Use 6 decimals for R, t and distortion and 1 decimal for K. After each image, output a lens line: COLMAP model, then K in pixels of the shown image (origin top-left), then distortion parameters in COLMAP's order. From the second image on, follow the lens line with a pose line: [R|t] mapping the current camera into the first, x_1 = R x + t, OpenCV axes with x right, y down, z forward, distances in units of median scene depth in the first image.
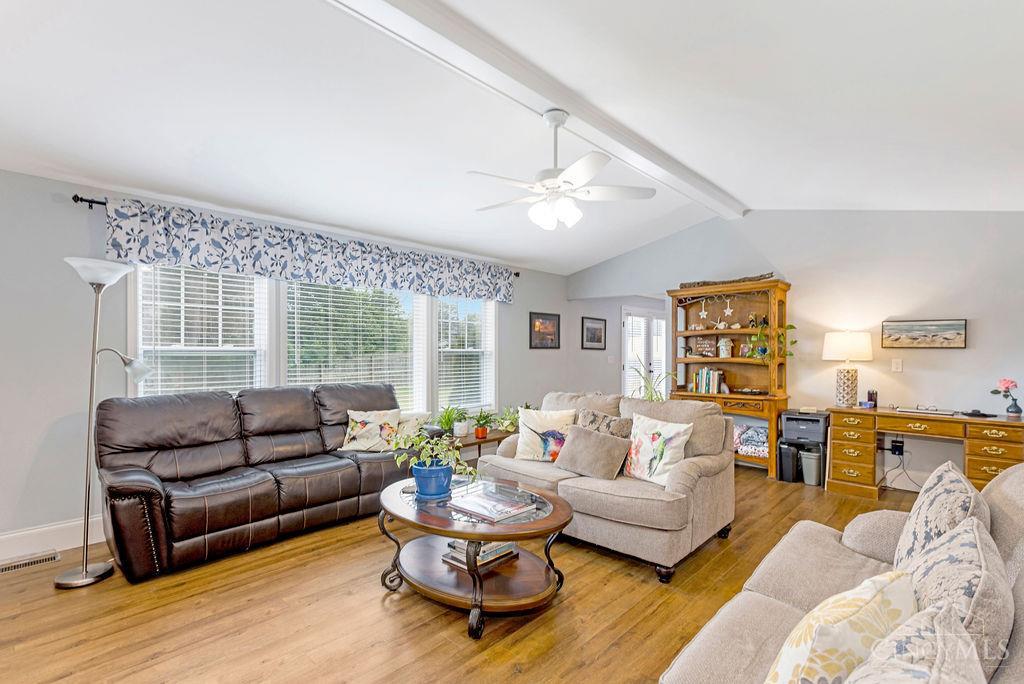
lens RADIAL K [[482.6, 0, 520.0], [0, 482.6, 347.1], [0, 0, 1]] dist [0.000545, 0.000108]
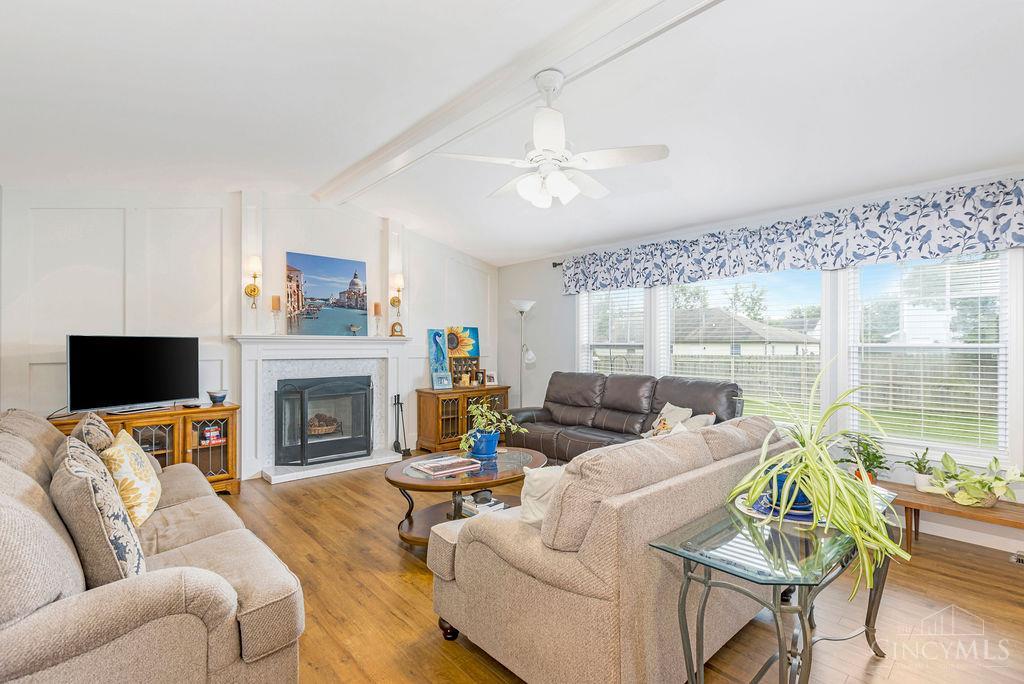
lens RADIAL K [[482.6, 0, 520.0], [0, 482.6, 347.1], [0, 0, 1]] dist [0.000545, 0.000108]
pose [[-0.096329, -0.000810, -0.995349, 0.522794], [-0.001909, 0.999998, -0.000629, 0.008937], [0.995348, 0.001840, -0.096331, 0.559793]]
